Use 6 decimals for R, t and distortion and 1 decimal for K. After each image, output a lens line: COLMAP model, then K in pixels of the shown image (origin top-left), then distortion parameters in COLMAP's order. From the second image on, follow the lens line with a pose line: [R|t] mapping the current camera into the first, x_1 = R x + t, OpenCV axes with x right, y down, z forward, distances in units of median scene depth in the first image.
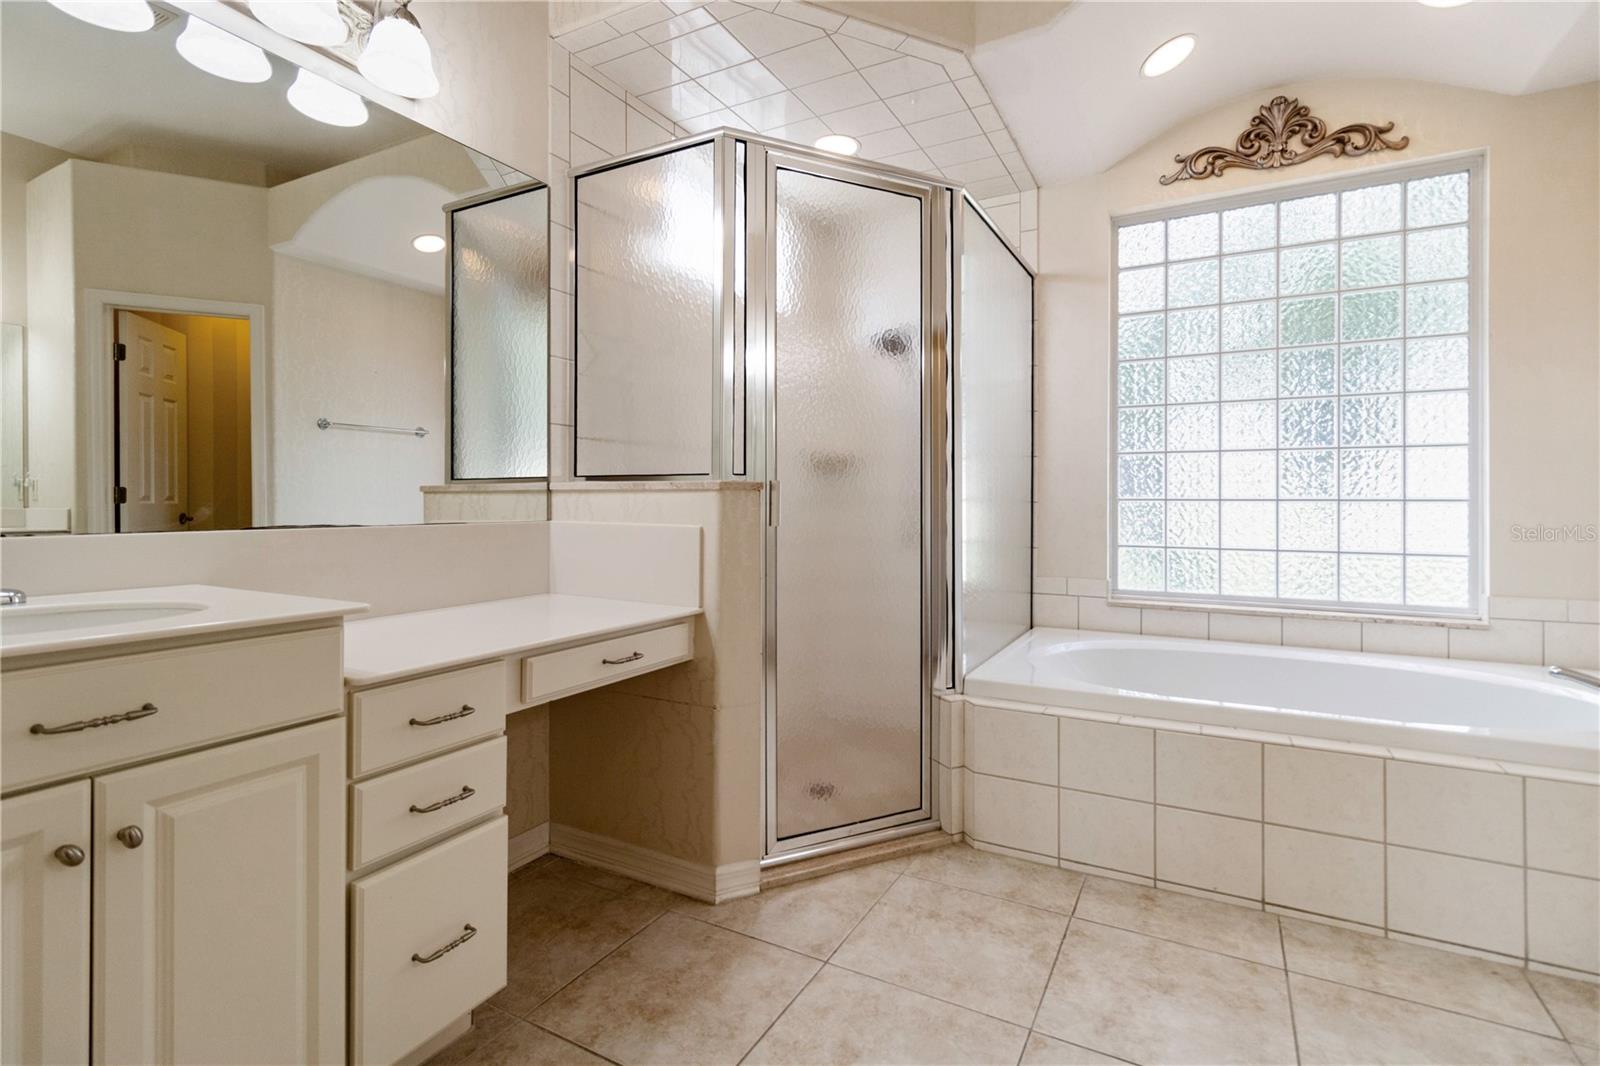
lens RADIAL K [[770.1, 0, 786.1], [0, 770.1, 492.2], [0, 0, 1]] dist [-0.005914, 0.001838]
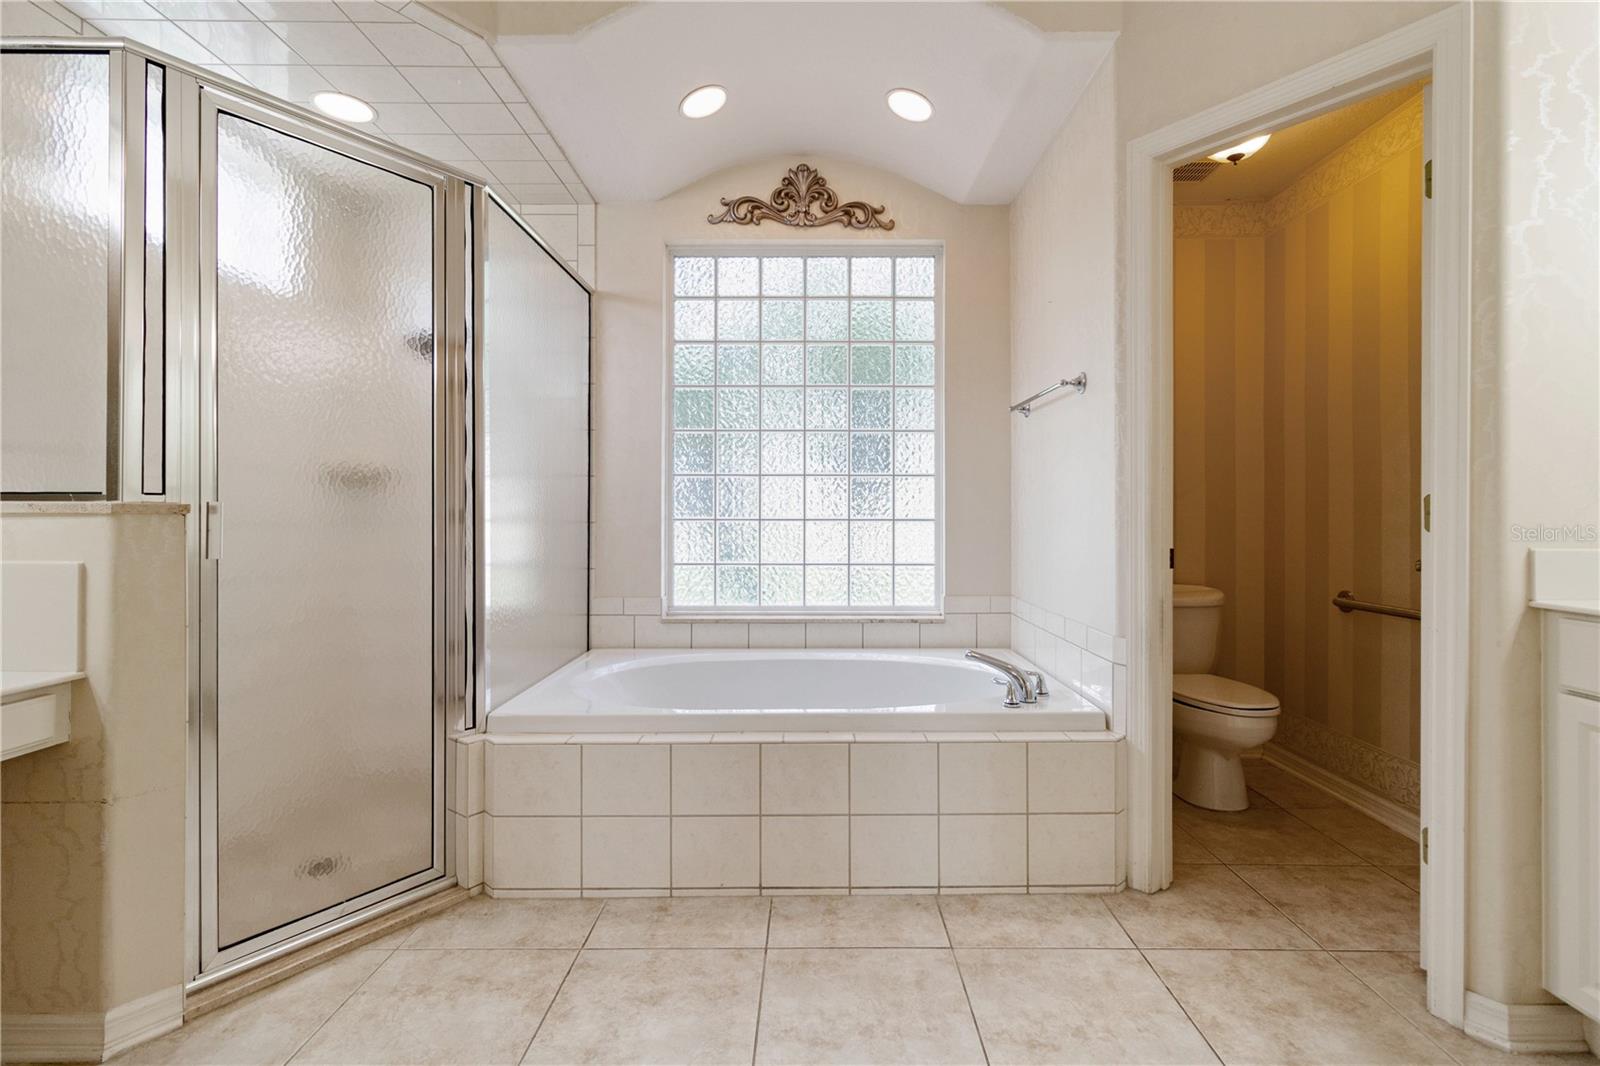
lens RADIAL K [[770.1, 0, 831.0], [0, 770.1, 506.4], [0, 0, 1]] dist [-0.005914, 0.001838]
pose [[0.868934, 0.003992, 0.494912, 0.137620], [-0.004326, 0.999991, -0.000472, -0.011859], [-0.494909, -0.001731, 0.868943, -0.008165]]
